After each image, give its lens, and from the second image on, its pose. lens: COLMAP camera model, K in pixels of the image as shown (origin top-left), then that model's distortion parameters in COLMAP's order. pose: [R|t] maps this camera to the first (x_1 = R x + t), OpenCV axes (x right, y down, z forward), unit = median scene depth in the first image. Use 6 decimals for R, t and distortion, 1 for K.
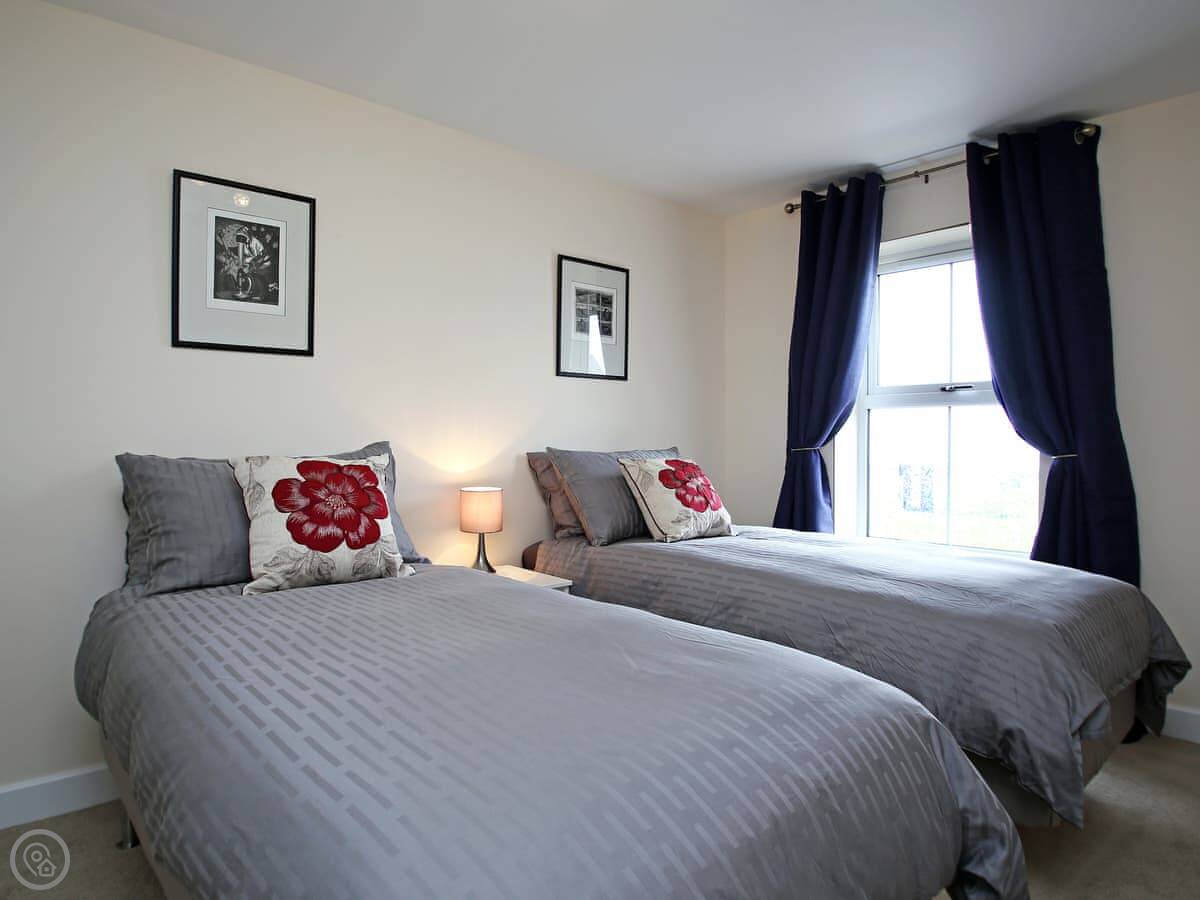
lens RADIAL K [[574.6, 0, 601.2], [0, 574.6, 457.1], [0, 0, 1]] dist [-0.031097, 0.000522]
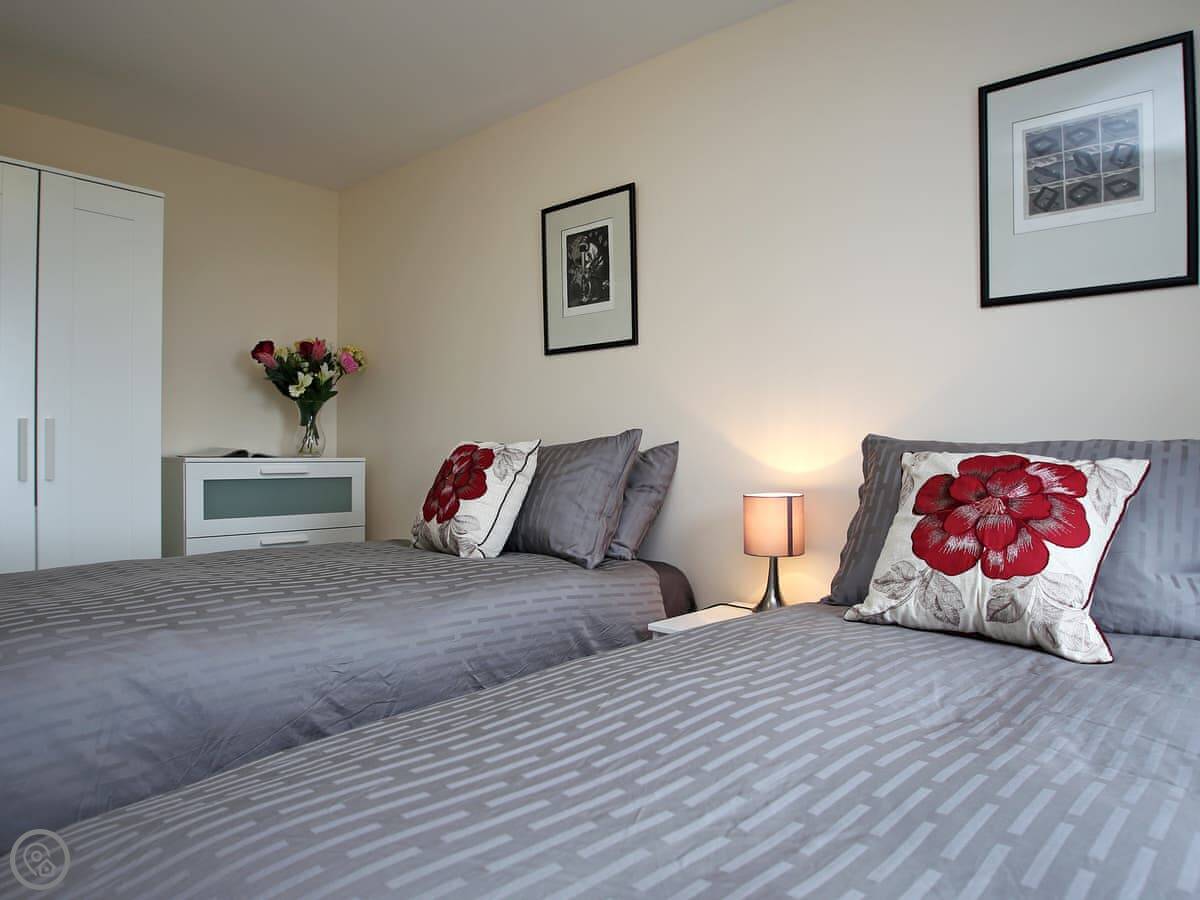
lens RADIAL K [[812.6, 0, 600.0], [0, 812.6, 450.0], [0, 0, 1]] dist [-0.003943, -0.000474]
pose [[0.200766, 0.019896, -0.979437, 0.890547], [-0.006815, 0.999798, 0.018912, -0.021231], [0.979615, 0.002878, 0.200861, 0.681353]]
